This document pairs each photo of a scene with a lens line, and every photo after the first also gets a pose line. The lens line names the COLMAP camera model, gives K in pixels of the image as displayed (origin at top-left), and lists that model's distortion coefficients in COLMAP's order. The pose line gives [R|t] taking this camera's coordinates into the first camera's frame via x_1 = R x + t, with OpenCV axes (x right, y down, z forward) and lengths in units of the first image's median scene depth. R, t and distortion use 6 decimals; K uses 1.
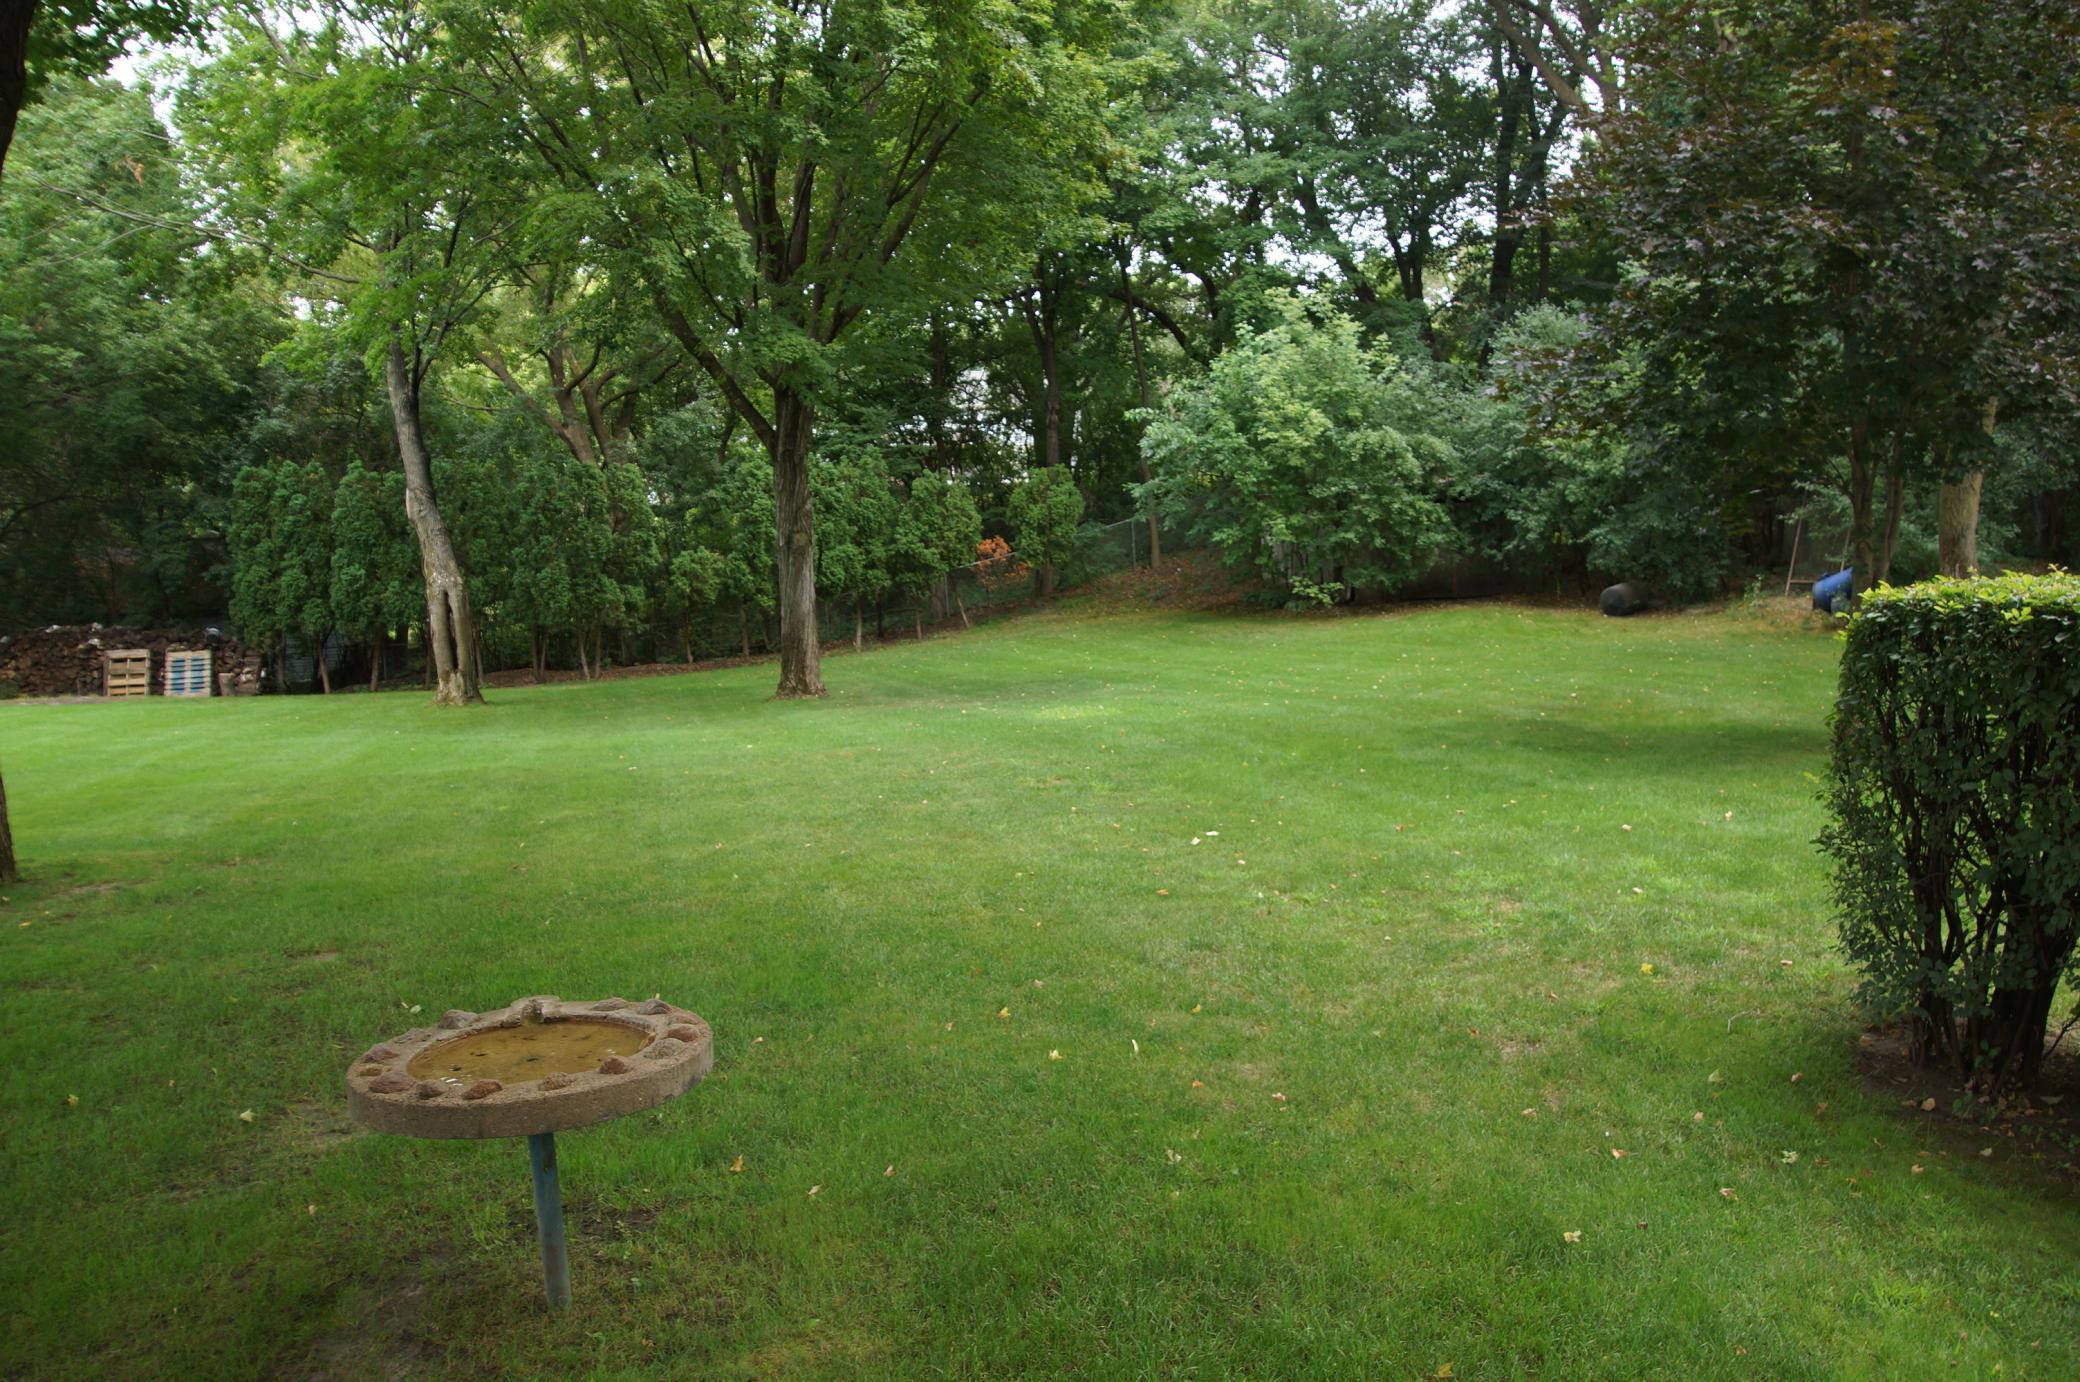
lens RADIAL K [[1649.6, 0, 1041.8], [0, 1649.6, 710.2], [0, 0, 1]] dist [-0.149652, 0.125357]
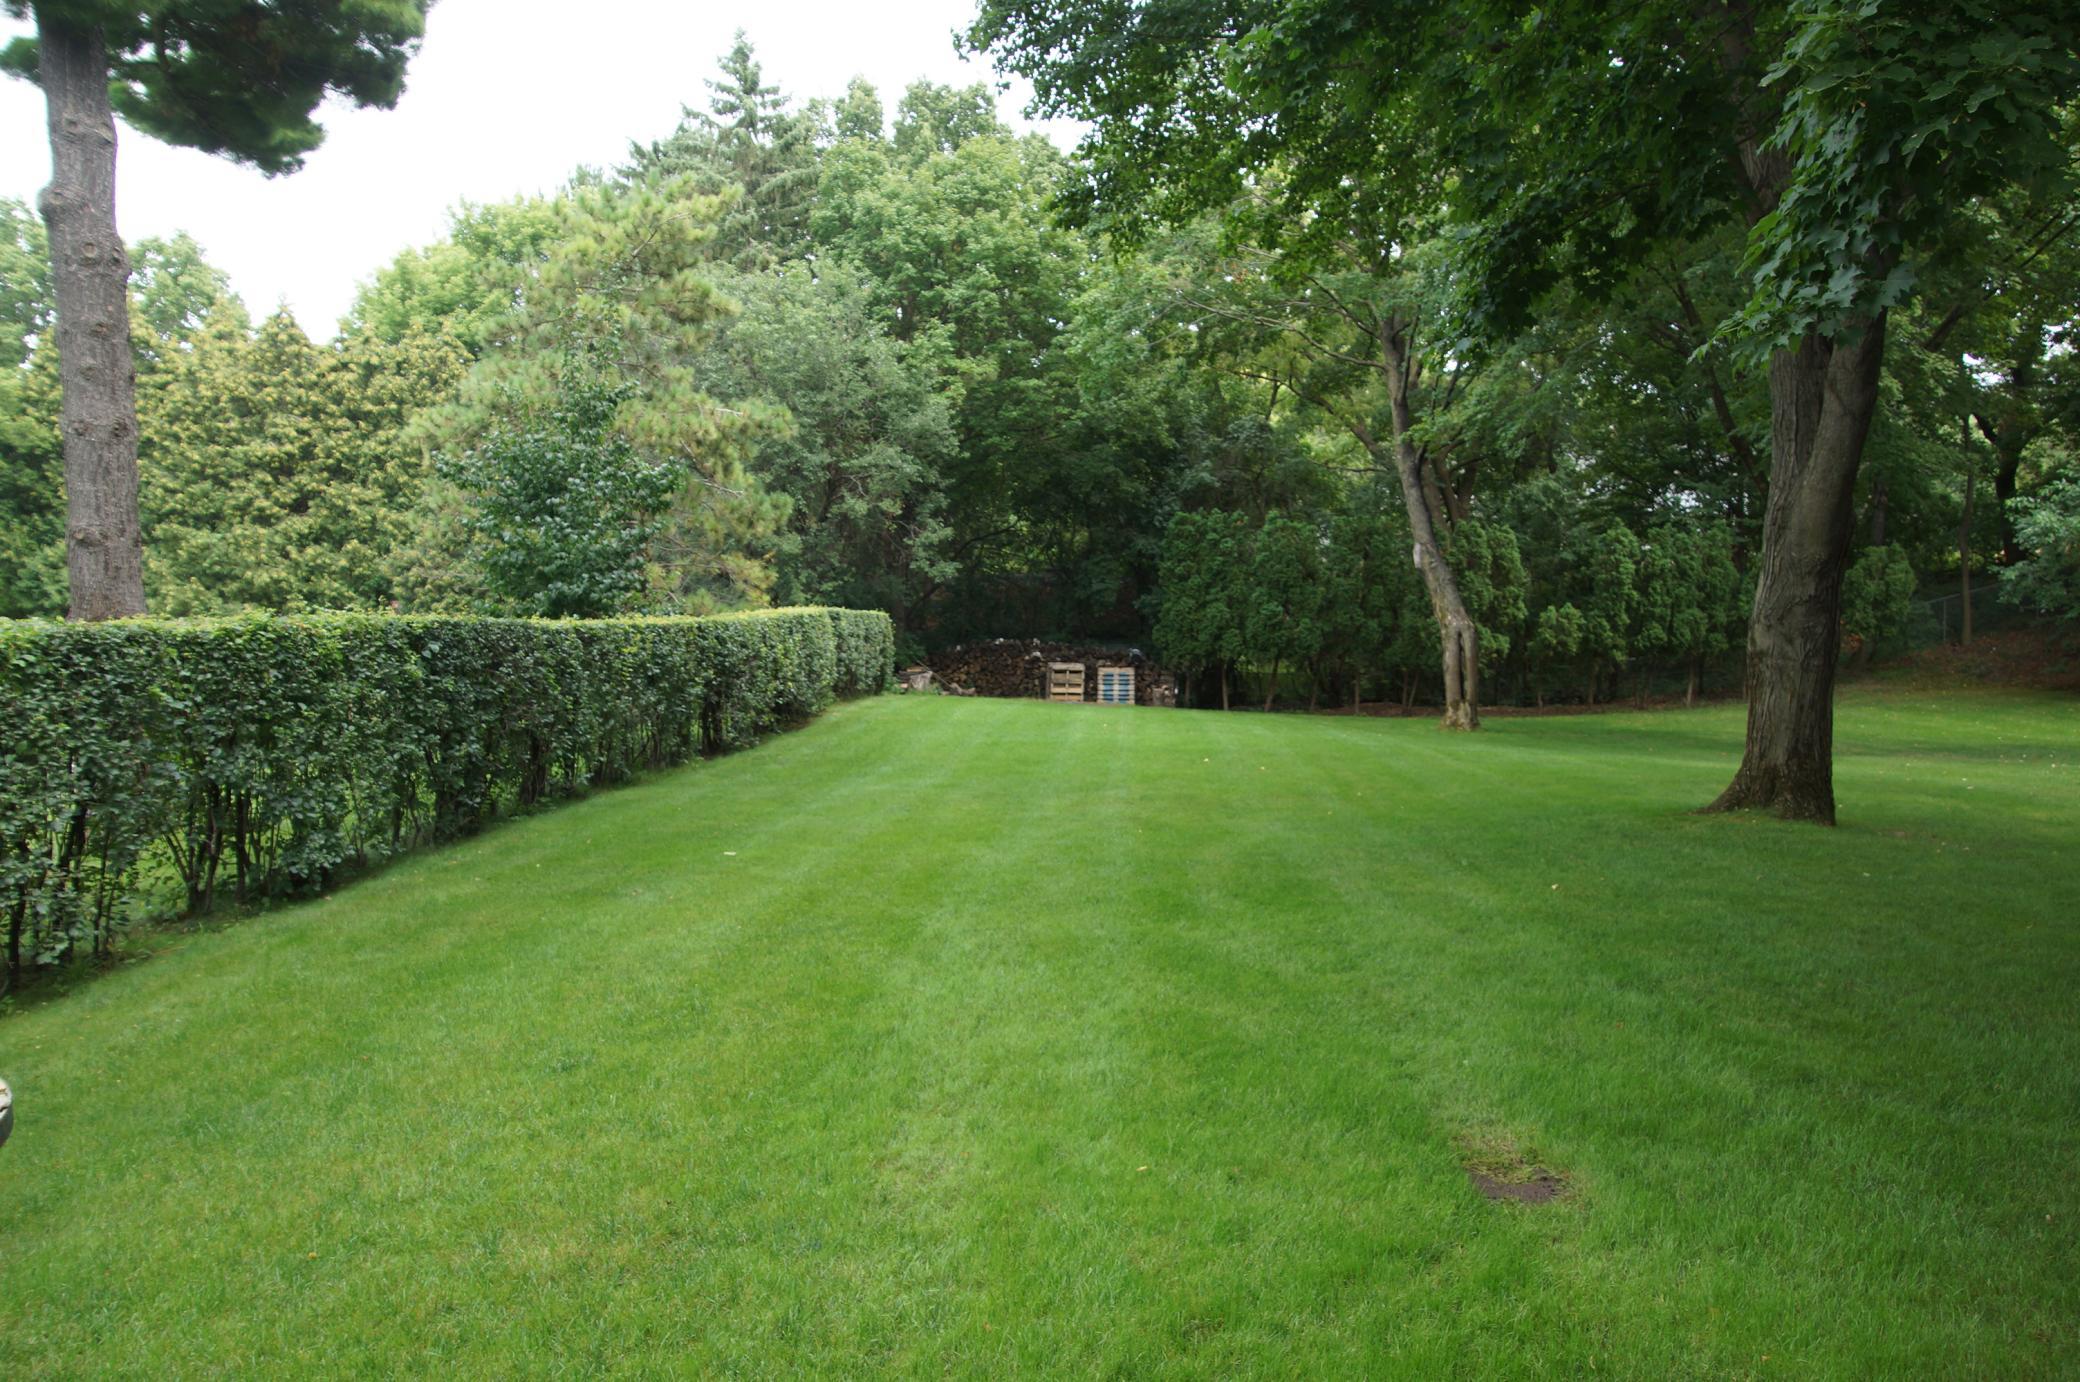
lens RADIAL K [[1649.6, 0, 1055.2], [0, 1649.6, 689.6], [0, 0, 1]] dist [-0.149652, 0.125357]
pose [[0.950661, 0.063092, -0.303750, -0.214621], [-0.076028, 0.996626, -0.030938, 0.020150], [0.300773, 0.052505, 0.952249, -0.160831]]
